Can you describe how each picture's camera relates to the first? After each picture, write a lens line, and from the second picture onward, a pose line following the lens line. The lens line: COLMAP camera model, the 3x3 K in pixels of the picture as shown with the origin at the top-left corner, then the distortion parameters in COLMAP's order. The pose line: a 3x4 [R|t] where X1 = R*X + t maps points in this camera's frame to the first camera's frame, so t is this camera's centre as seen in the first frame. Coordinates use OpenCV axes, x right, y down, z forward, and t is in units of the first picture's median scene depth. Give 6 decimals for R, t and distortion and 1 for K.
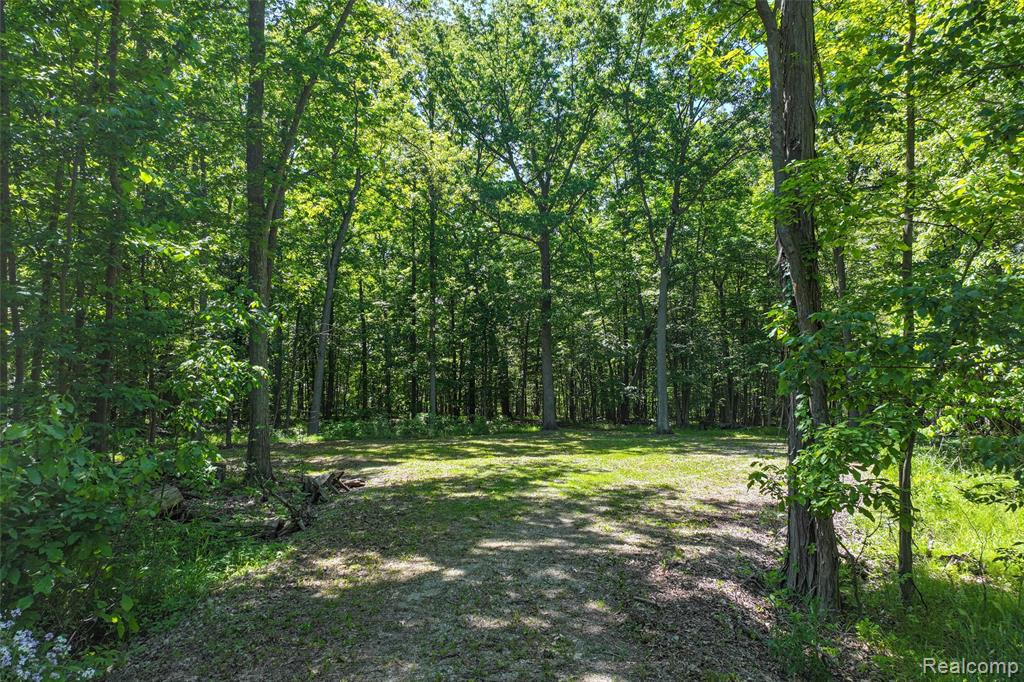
lens RADIAL K [[718.7, 0, 515.2], [0, 718.7, 338.4], [0, 0, 1]] dist [-0.006689, 0.020966]
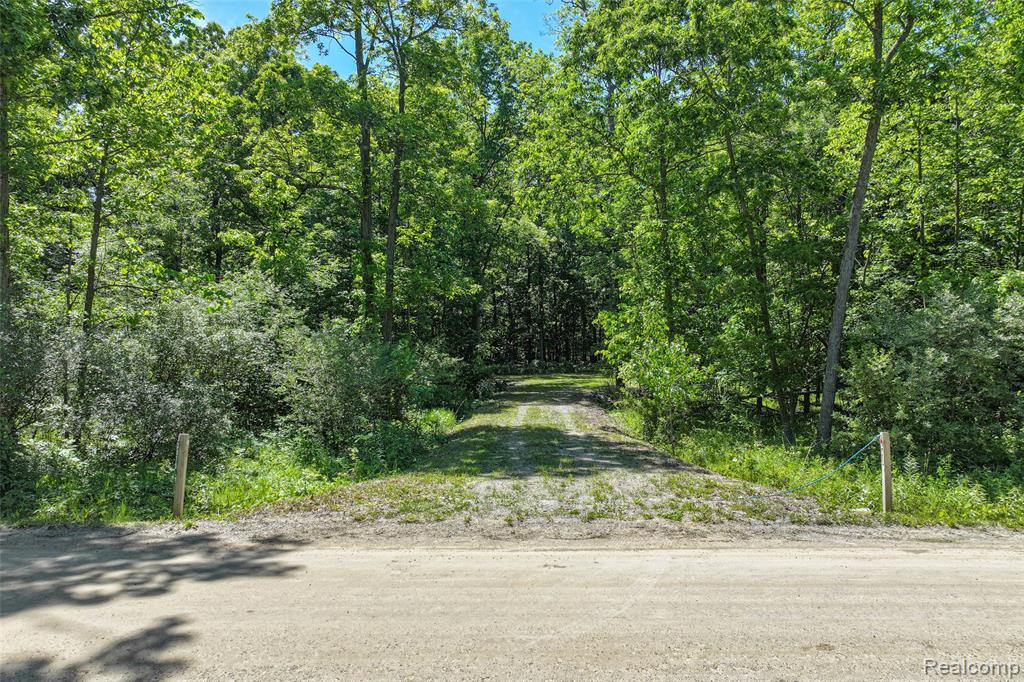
lens RADIAL K [[718.7, 0, 512.1], [0, 718.7, 340.6], [0, 0, 1]] dist [-0.006689, 0.020966]
pose [[0.987295, -0.002231, -0.158881, 0.088066], [0.014138, 0.997169, 0.073854, -0.068841], [0.158267, -0.075162, 0.984532, -0.689254]]
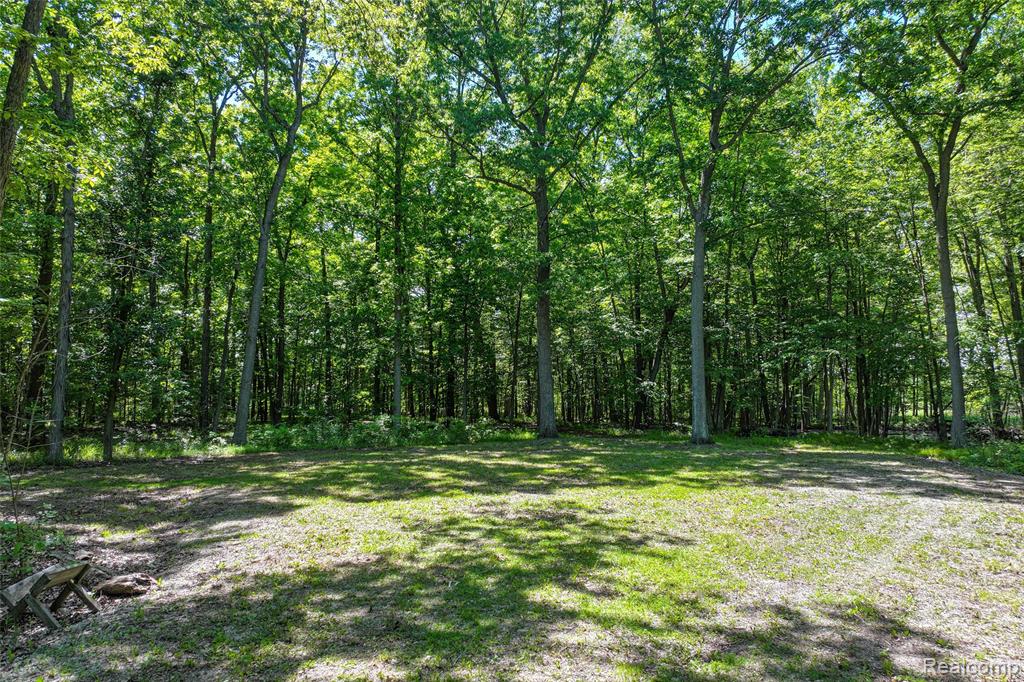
lens RADIAL K [[718.7, 0, 509.9], [0, 718.7, 344.2], [0, 0, 1]] dist [-0.006689, 0.020966]
pose [[0.999977, 0.000950, 0.006779, 0.002346], [-0.001011, 0.999960, 0.008917, 0.020448], [-0.006770, -0.008924, 0.999937, 0.229394]]
